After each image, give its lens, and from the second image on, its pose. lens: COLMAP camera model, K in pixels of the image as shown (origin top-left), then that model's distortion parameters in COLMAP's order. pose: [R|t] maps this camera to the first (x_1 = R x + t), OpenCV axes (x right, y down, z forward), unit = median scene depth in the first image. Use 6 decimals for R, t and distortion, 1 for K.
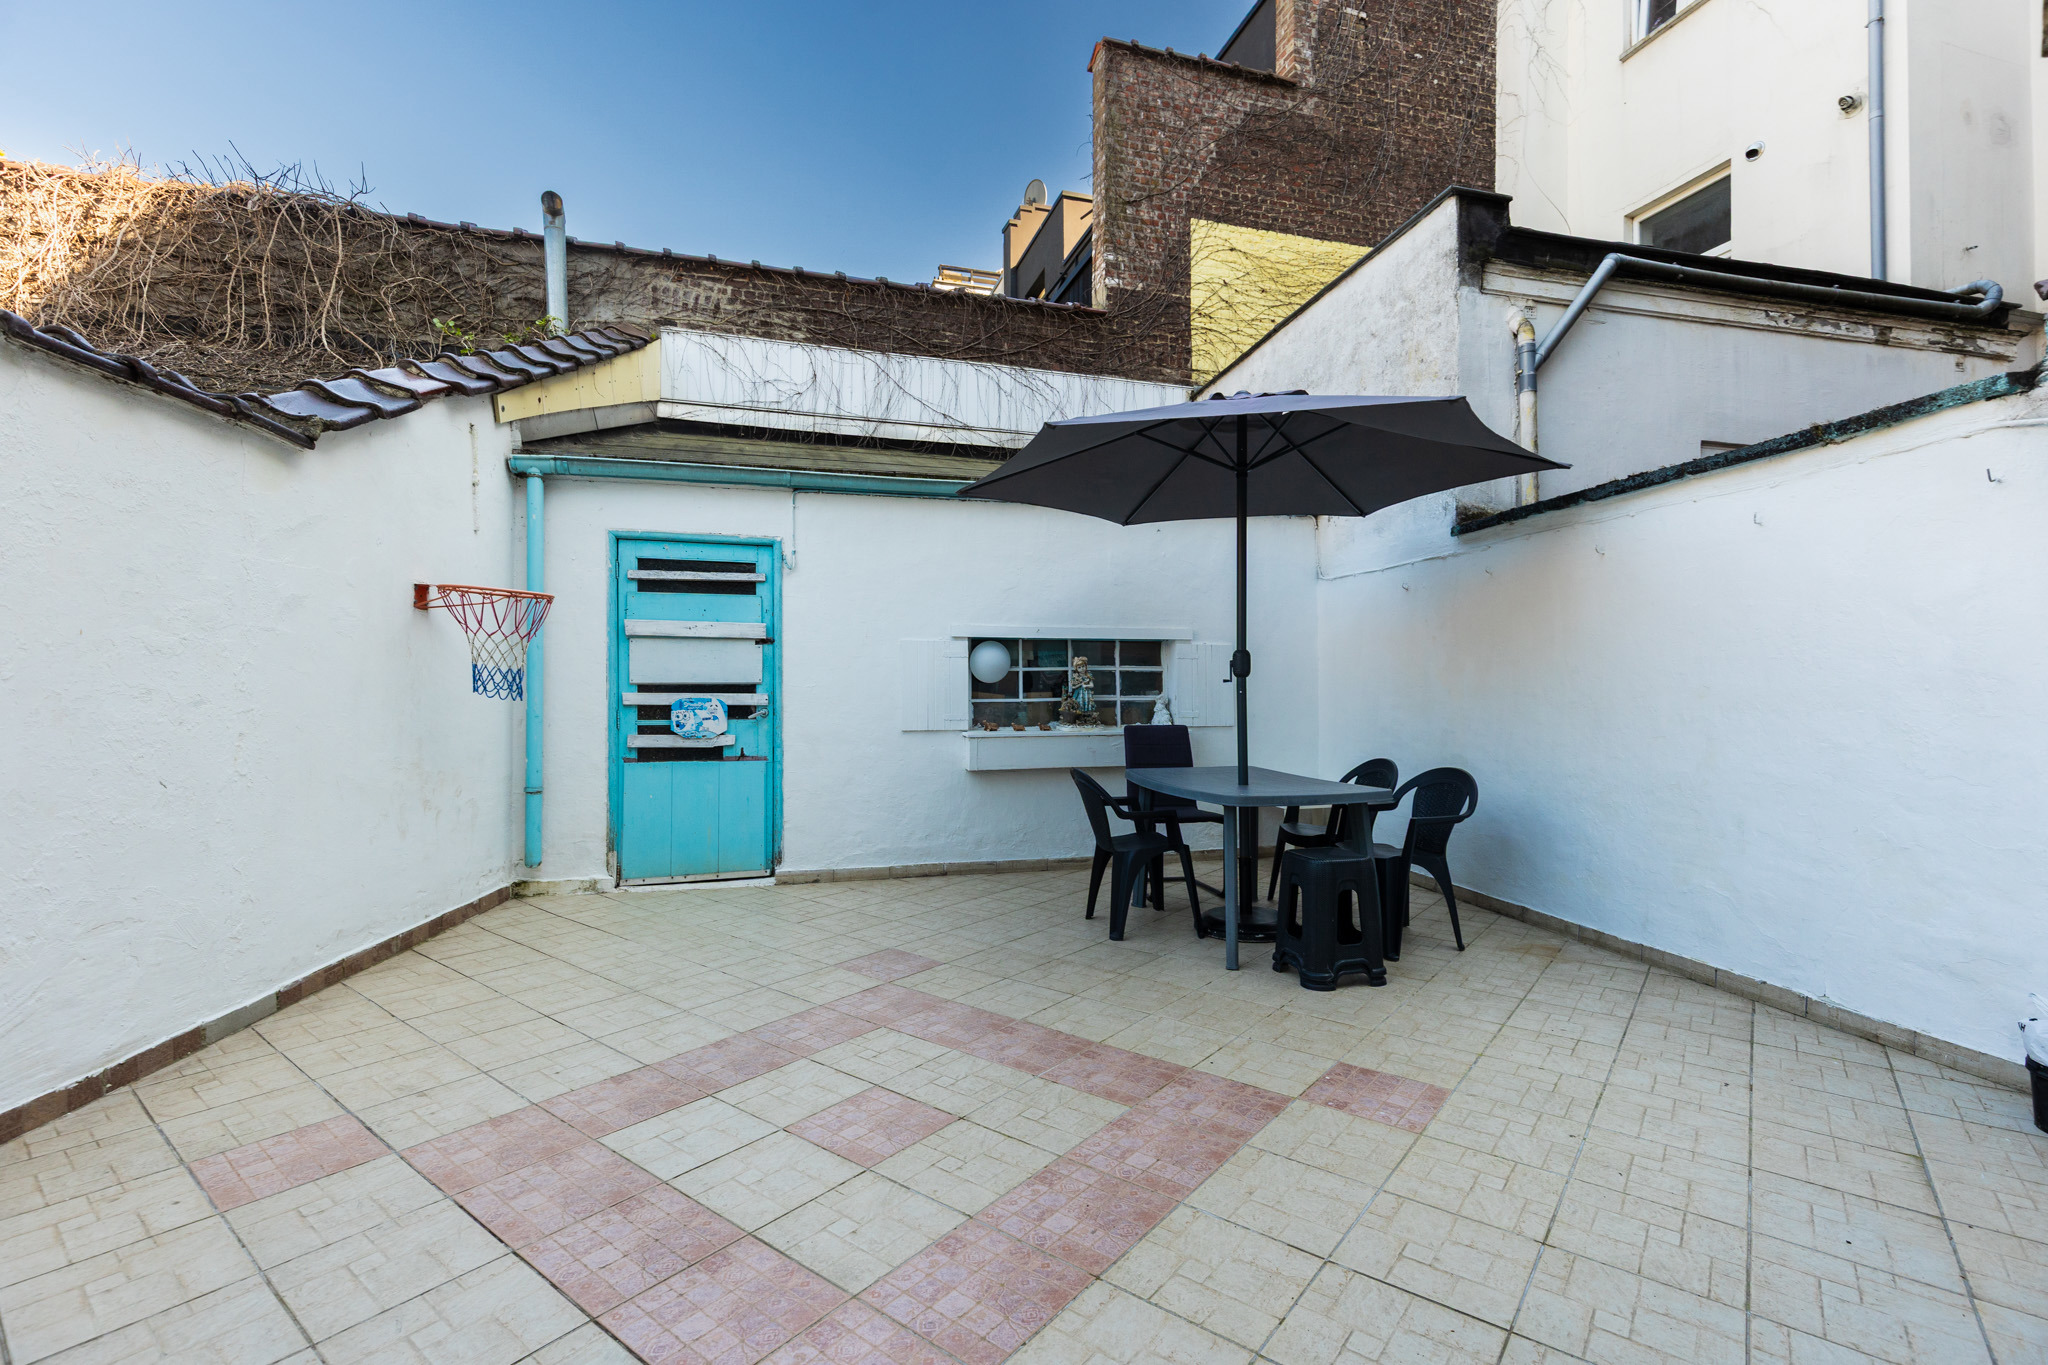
lens RADIAL K [[934.3, 0, 1026.8], [0, 934.3, 679.5], [0, 0, 1]] dist [0.009950, -0.001150]
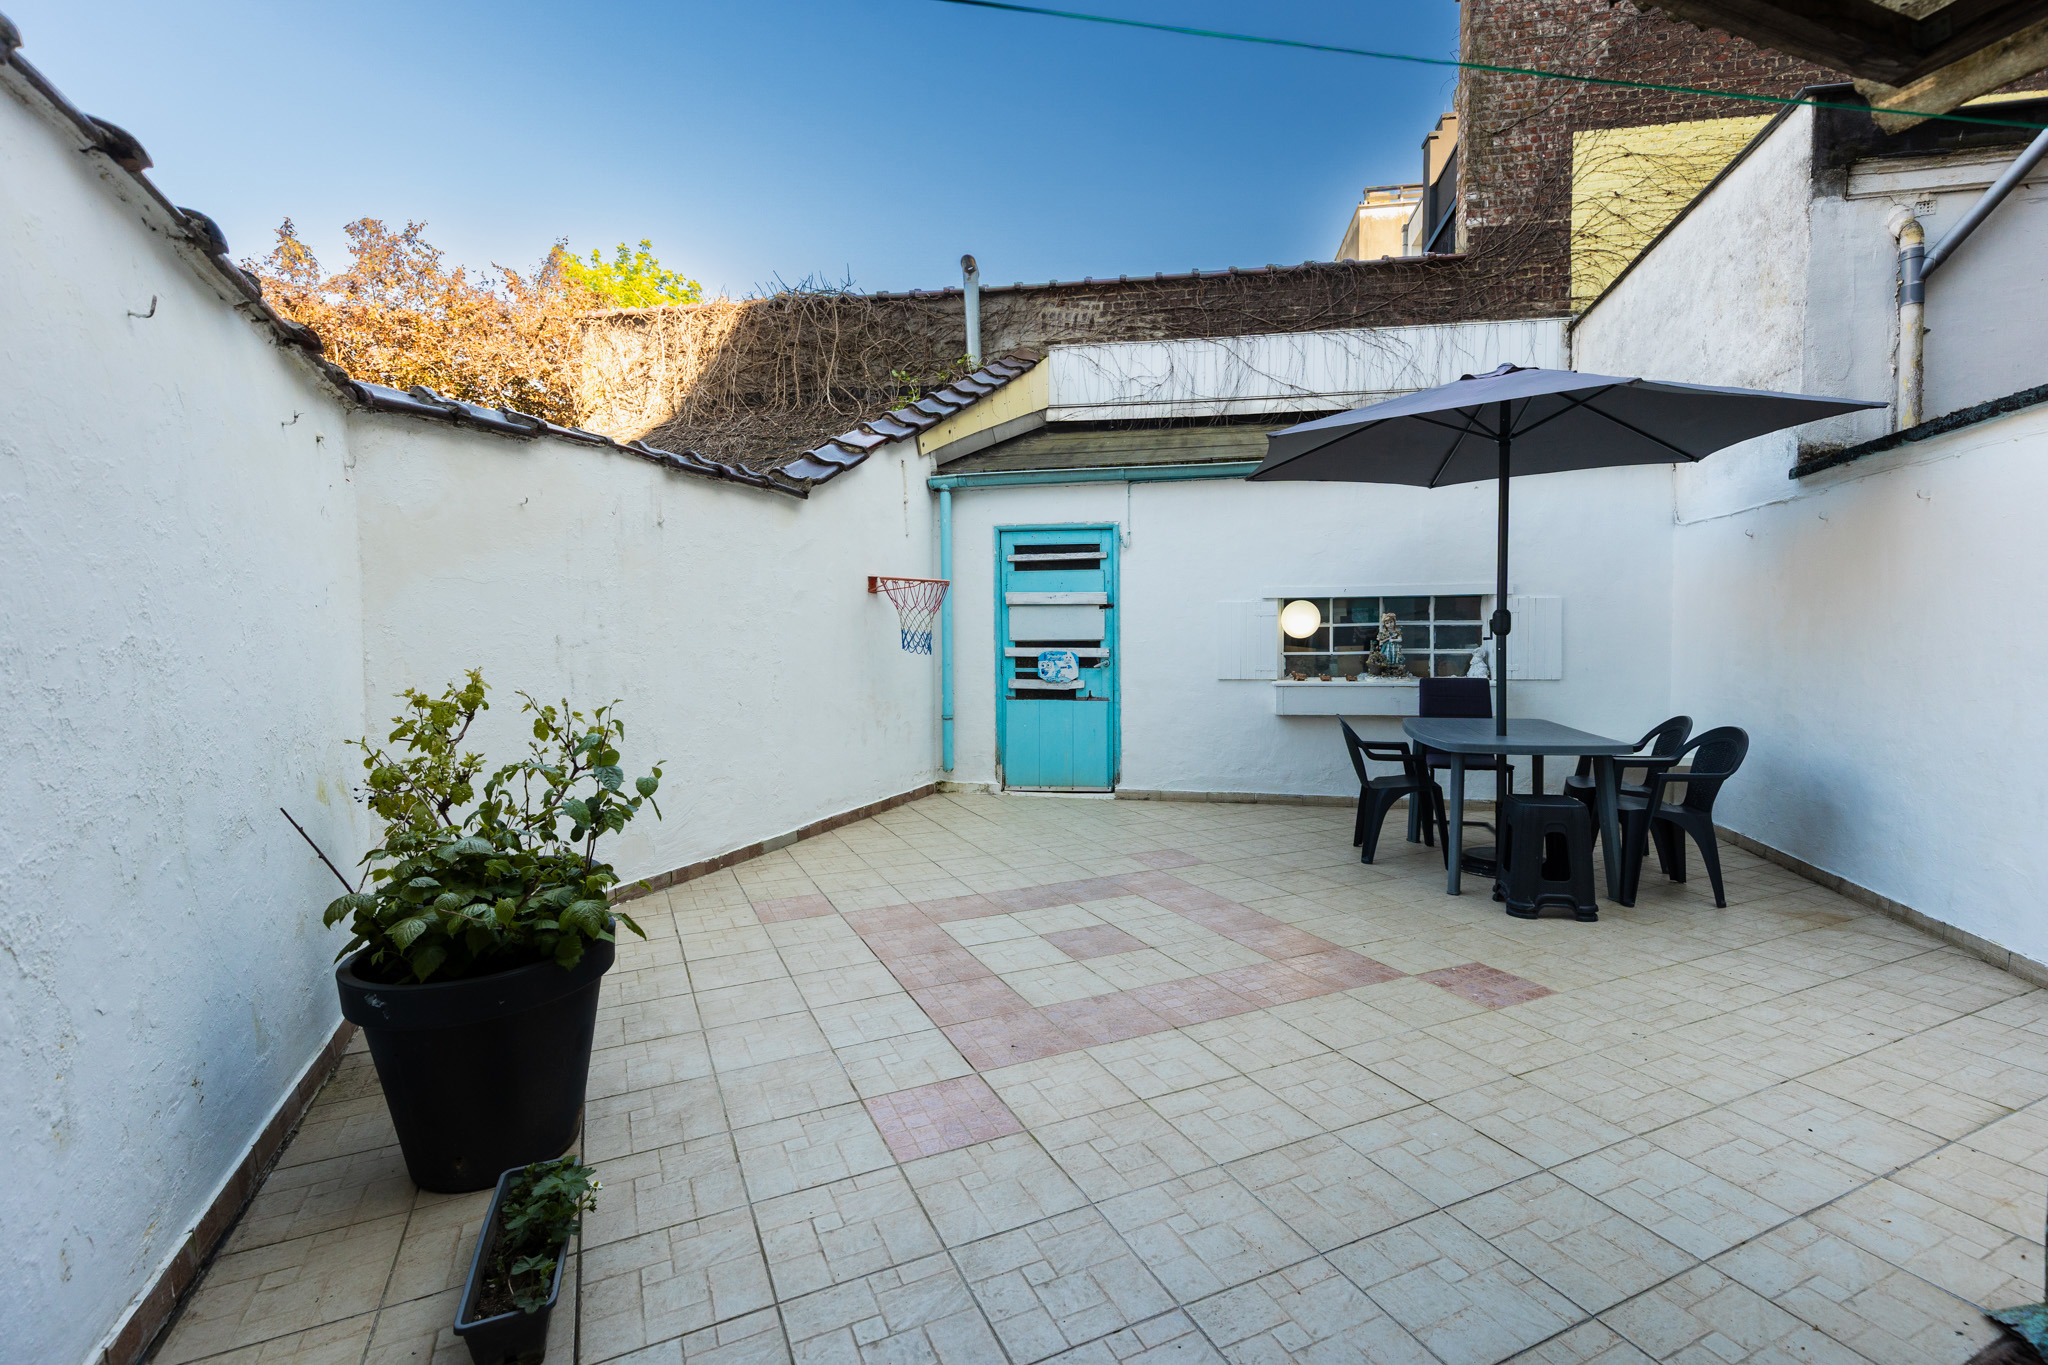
lens RADIAL K [[934.3, 0, 1019.1], [0, 934.3, 679.9], [0, 0, 1]] dist [0.009950, -0.001150]
pose [[0.888649, 0.016882, -0.458276, 0.203799], [0.011129, 0.998234, 0.058354, -0.017618], [0.458452, -0.056956, 0.886892, -0.182264]]
